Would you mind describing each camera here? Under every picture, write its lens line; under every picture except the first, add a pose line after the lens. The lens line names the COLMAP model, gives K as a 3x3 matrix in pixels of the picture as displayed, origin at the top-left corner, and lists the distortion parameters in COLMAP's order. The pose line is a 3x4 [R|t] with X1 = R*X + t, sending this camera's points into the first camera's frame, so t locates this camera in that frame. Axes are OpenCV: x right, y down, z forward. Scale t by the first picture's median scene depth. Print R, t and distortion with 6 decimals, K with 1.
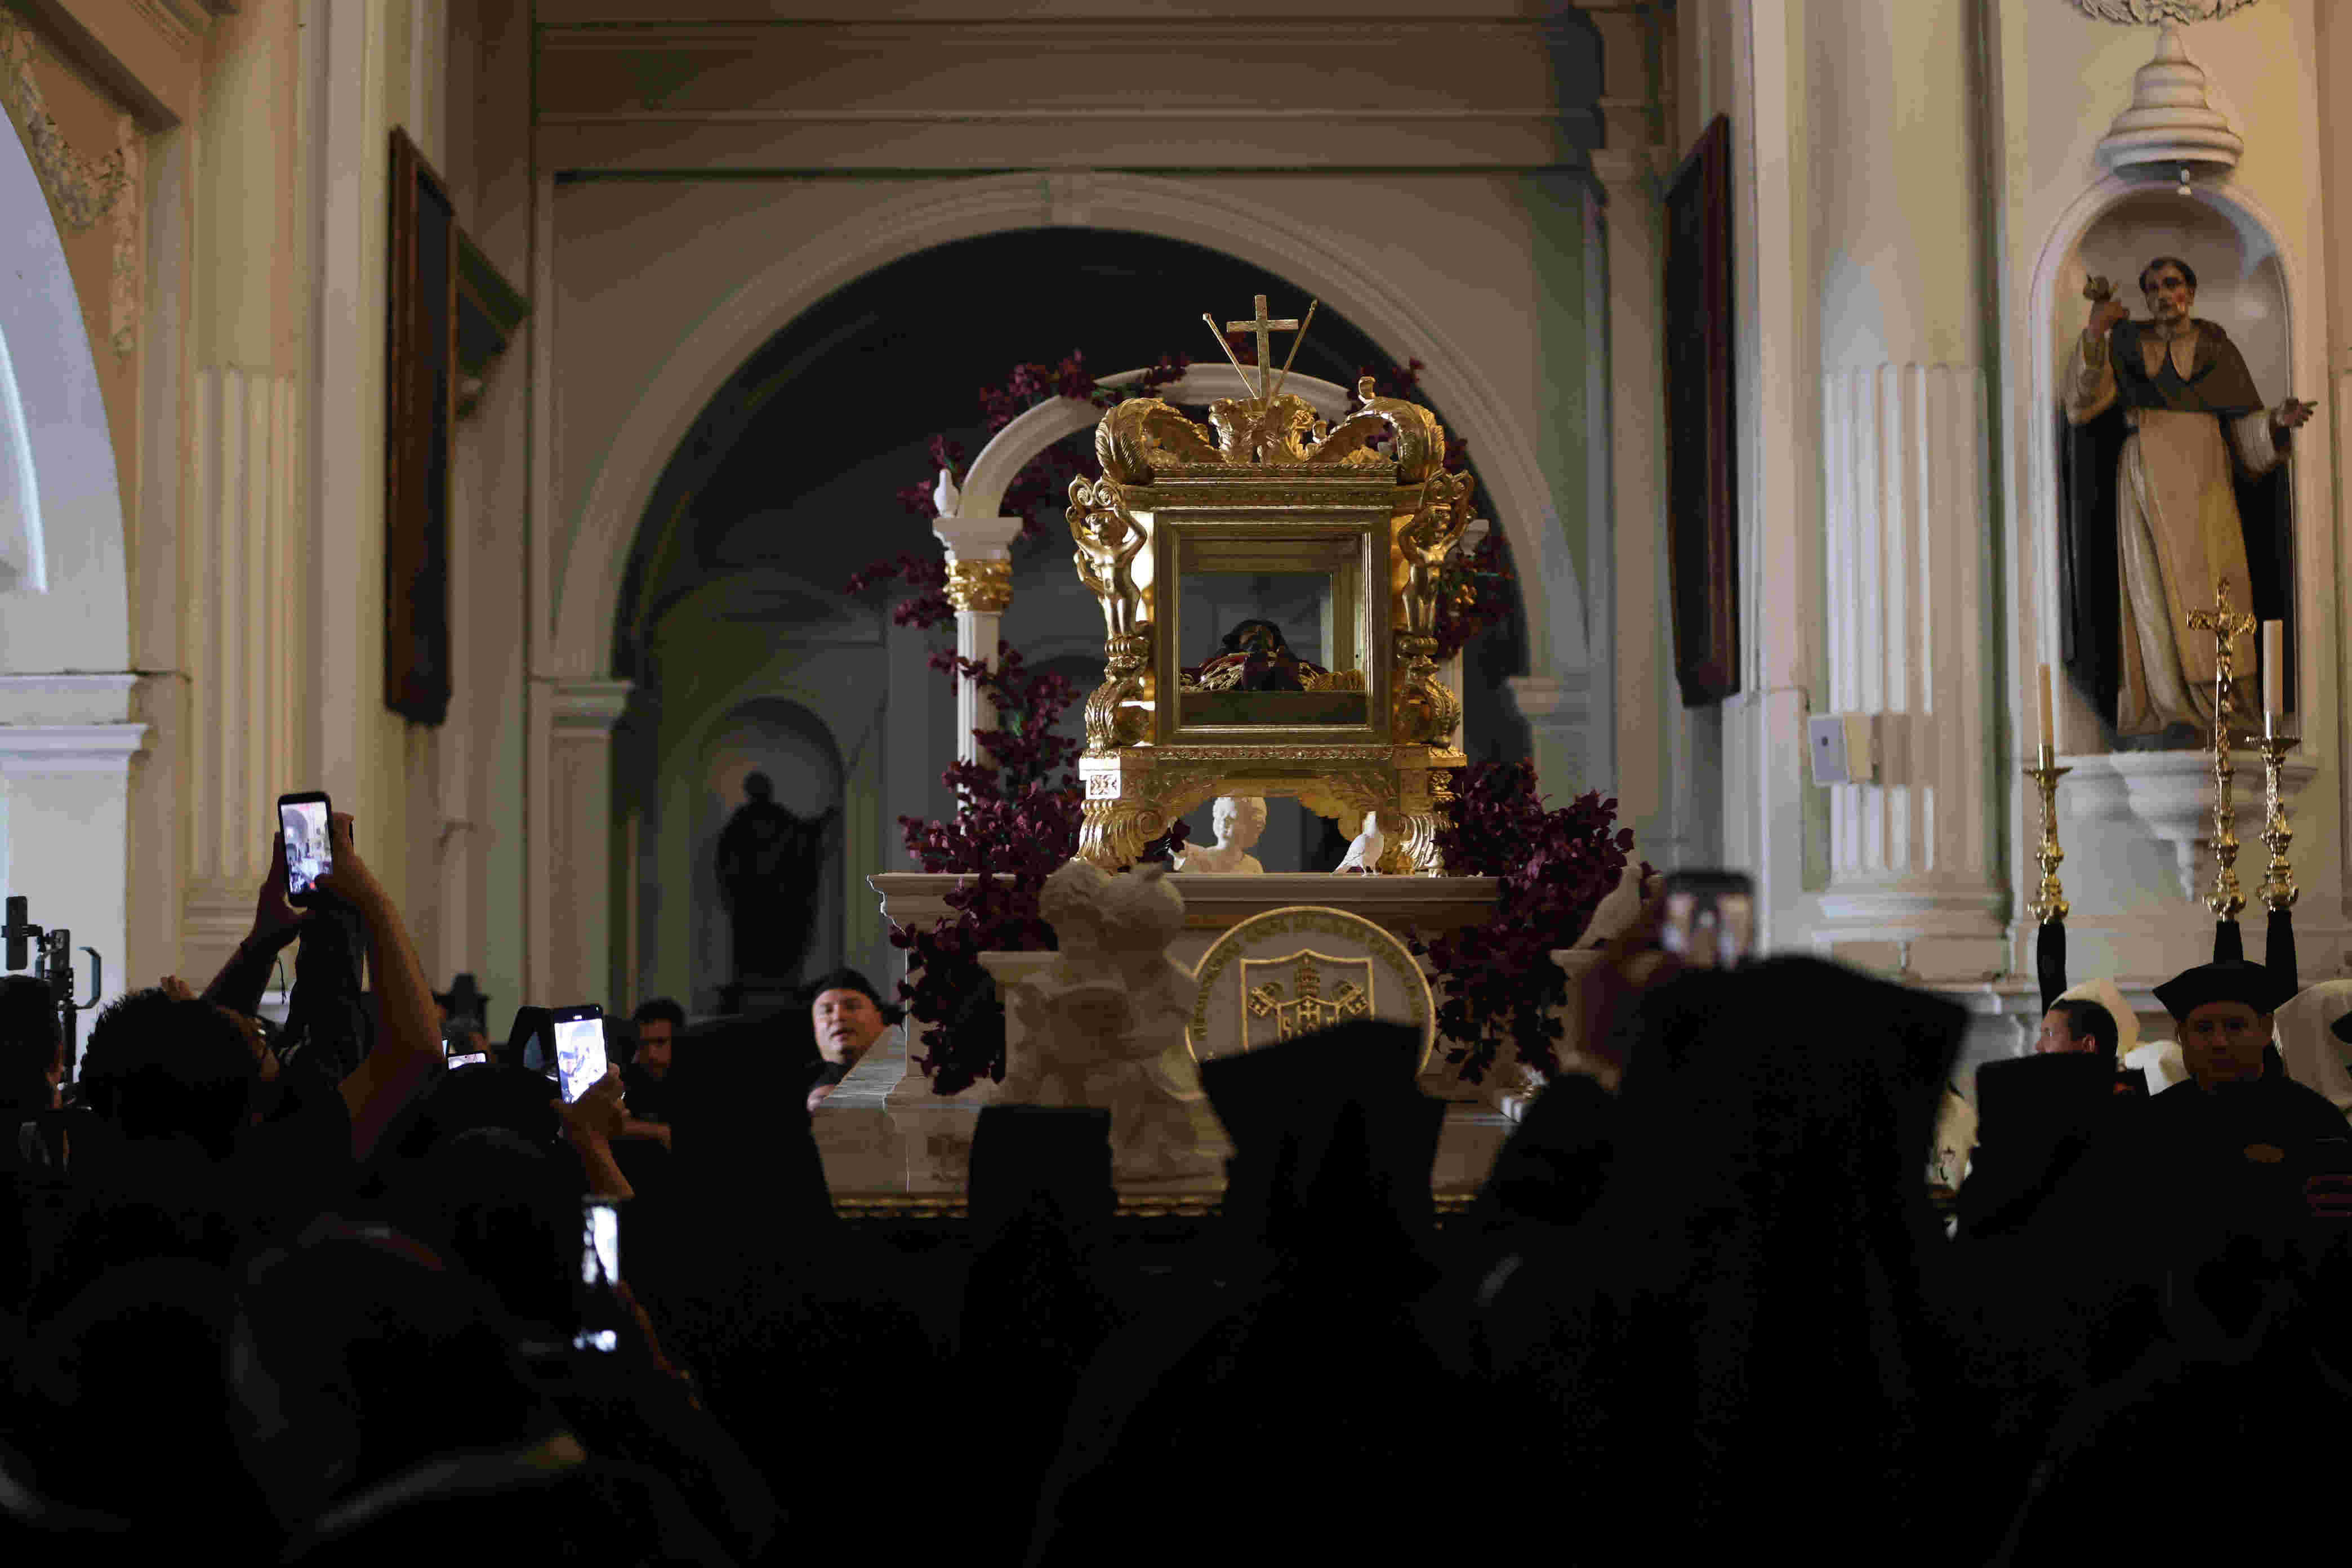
lens RADIAL K [[4740.9, 0, 1175.4], [0, 4740.9, 784.8], [0, 0, 1]] dist [0.028274, 0.000000]
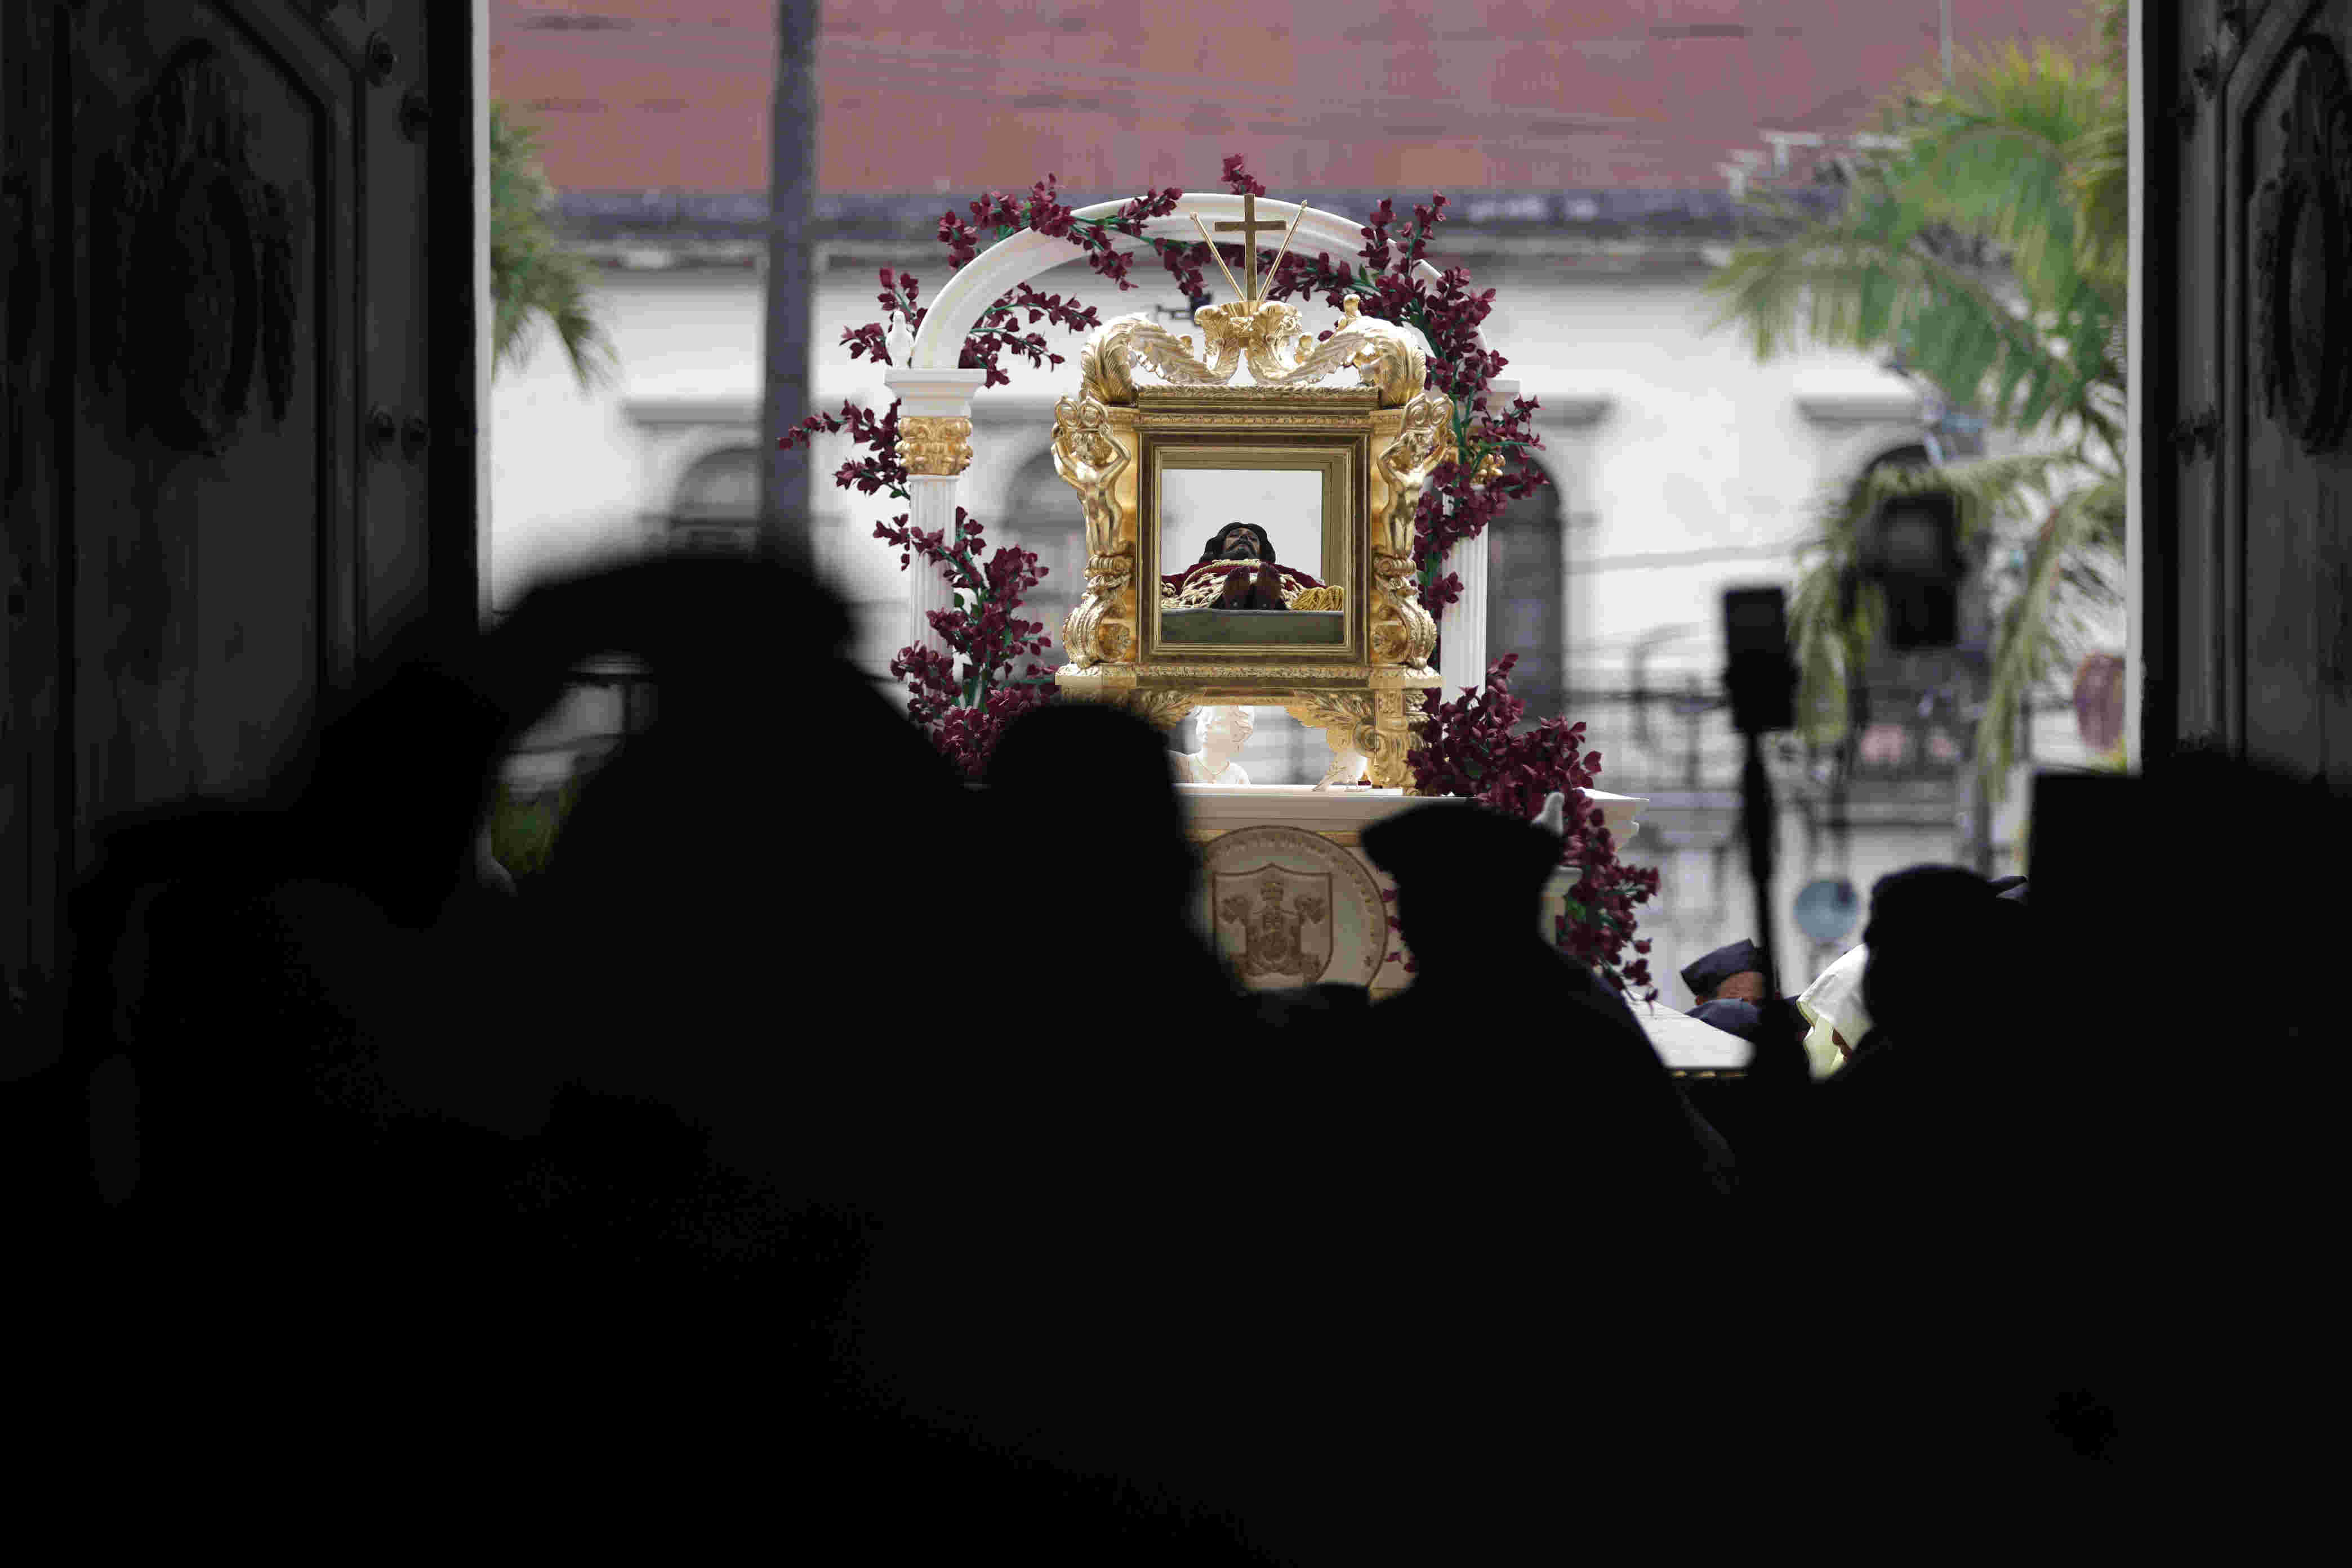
lens RADIAL K [[8766.5, 0, 1176.1], [0, 8766.5, 783.9], [0, 0, 1]] dist [-0.073709, 0.000000]
pose [[0.999891, 0.014656, 0.001808, 0.001322], [-0.014695, 0.999606, 0.023898, -0.025695], [-0.001457, -0.023922, 0.999713, -0.827752]]
